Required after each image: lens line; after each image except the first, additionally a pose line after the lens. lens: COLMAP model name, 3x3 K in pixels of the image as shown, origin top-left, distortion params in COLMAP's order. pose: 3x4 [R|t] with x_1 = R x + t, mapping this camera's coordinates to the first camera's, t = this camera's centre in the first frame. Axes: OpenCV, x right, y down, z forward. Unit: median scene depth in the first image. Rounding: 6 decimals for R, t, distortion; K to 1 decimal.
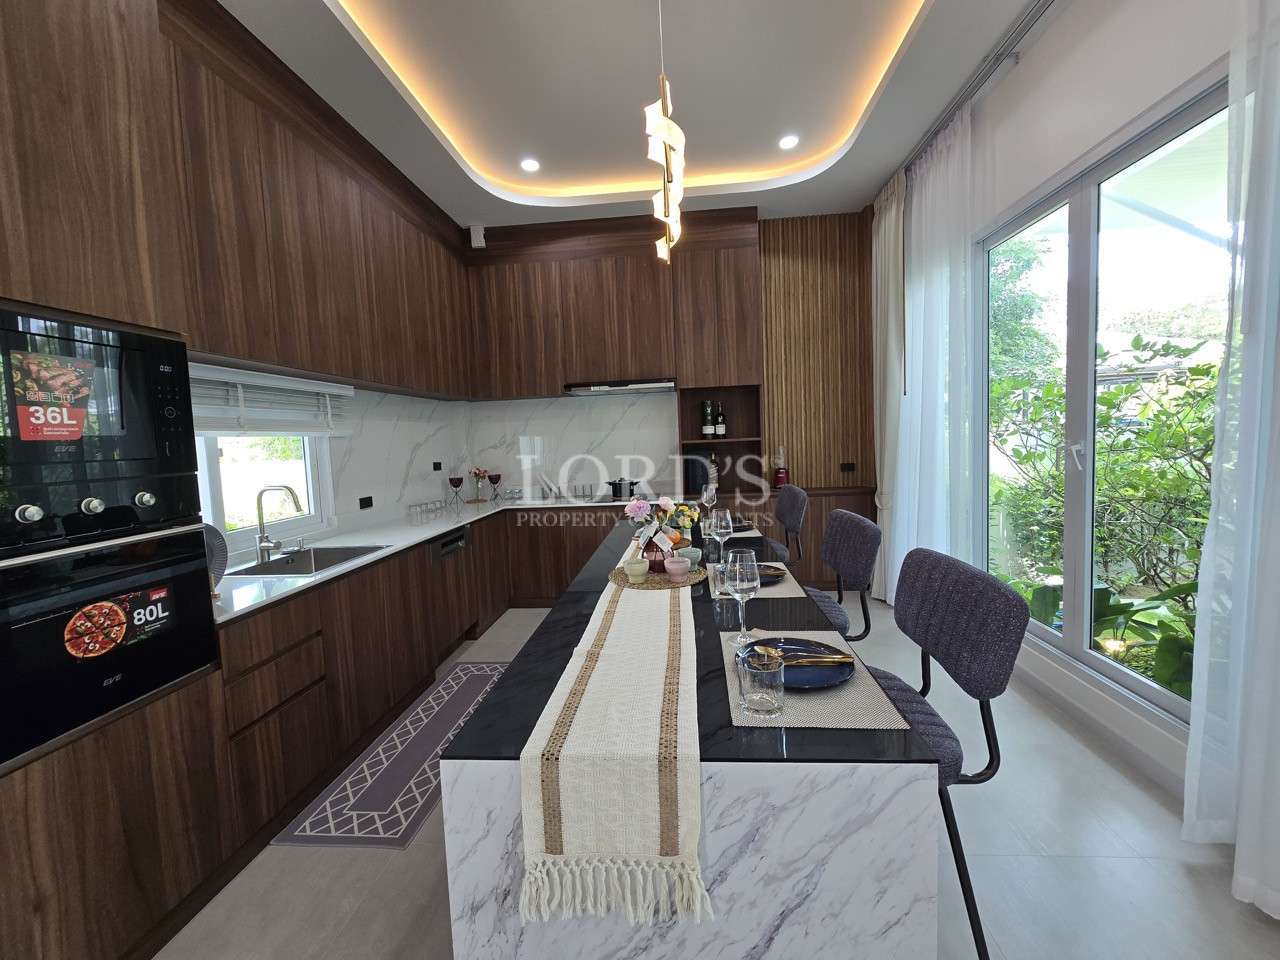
lens RADIAL K [[522.0, 0, 644.9], [0, 522.0, 476.1], [0, 0, 1]] dist [-0.002670, -0.000979]
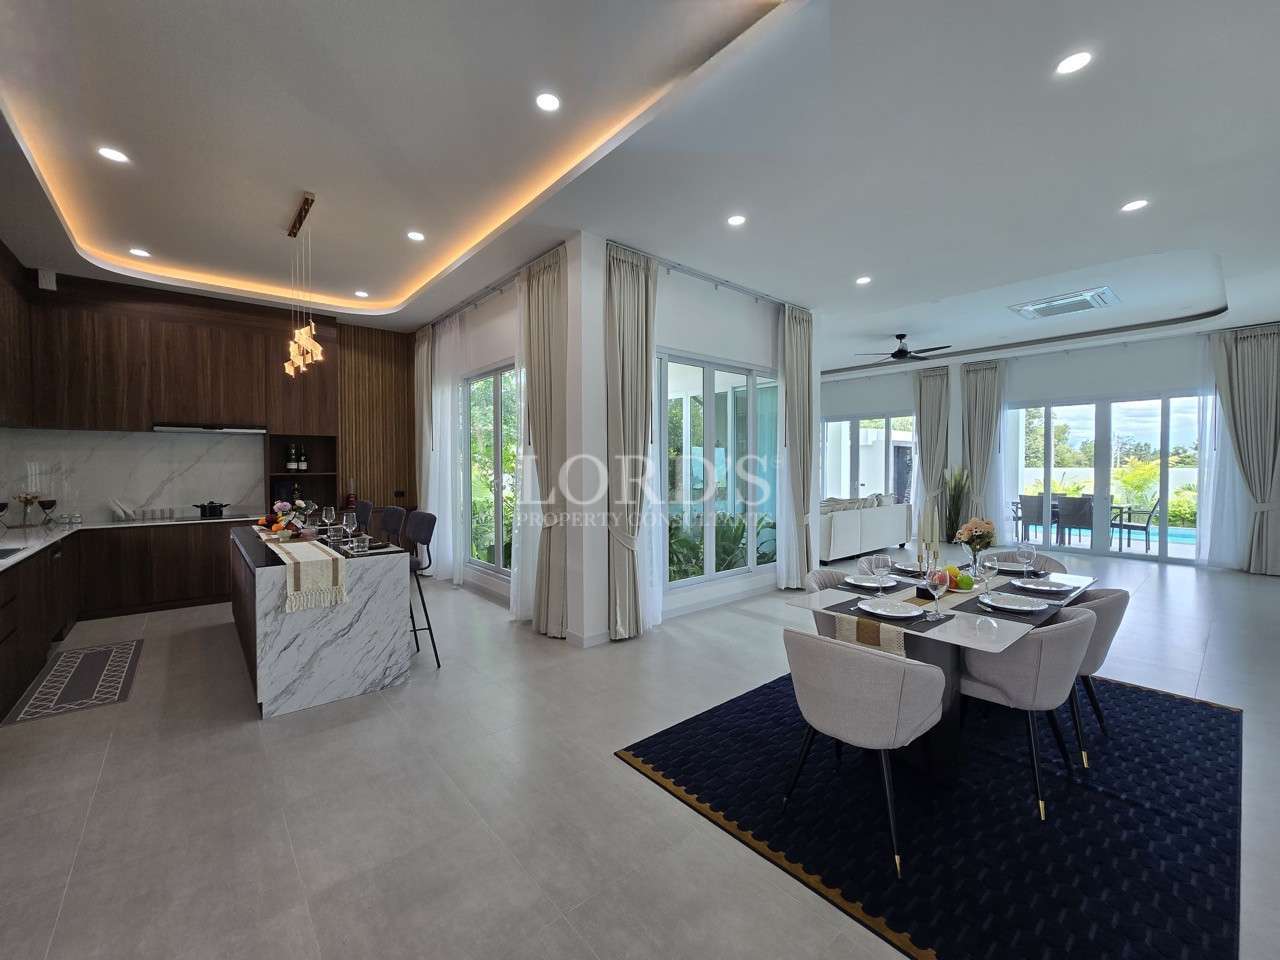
lens RADIAL K [[522.0, 0, 644.9], [0, 522.0, 476.1], [0, 0, 1]] dist [-0.002670, -0.000979]
pose [[0.702296, 0.026804, 0.711380, -0.264230], [0.024618, 0.997779, -0.061899, 0.059187], [-0.711459, 0.060984, 0.700076, -0.794226]]
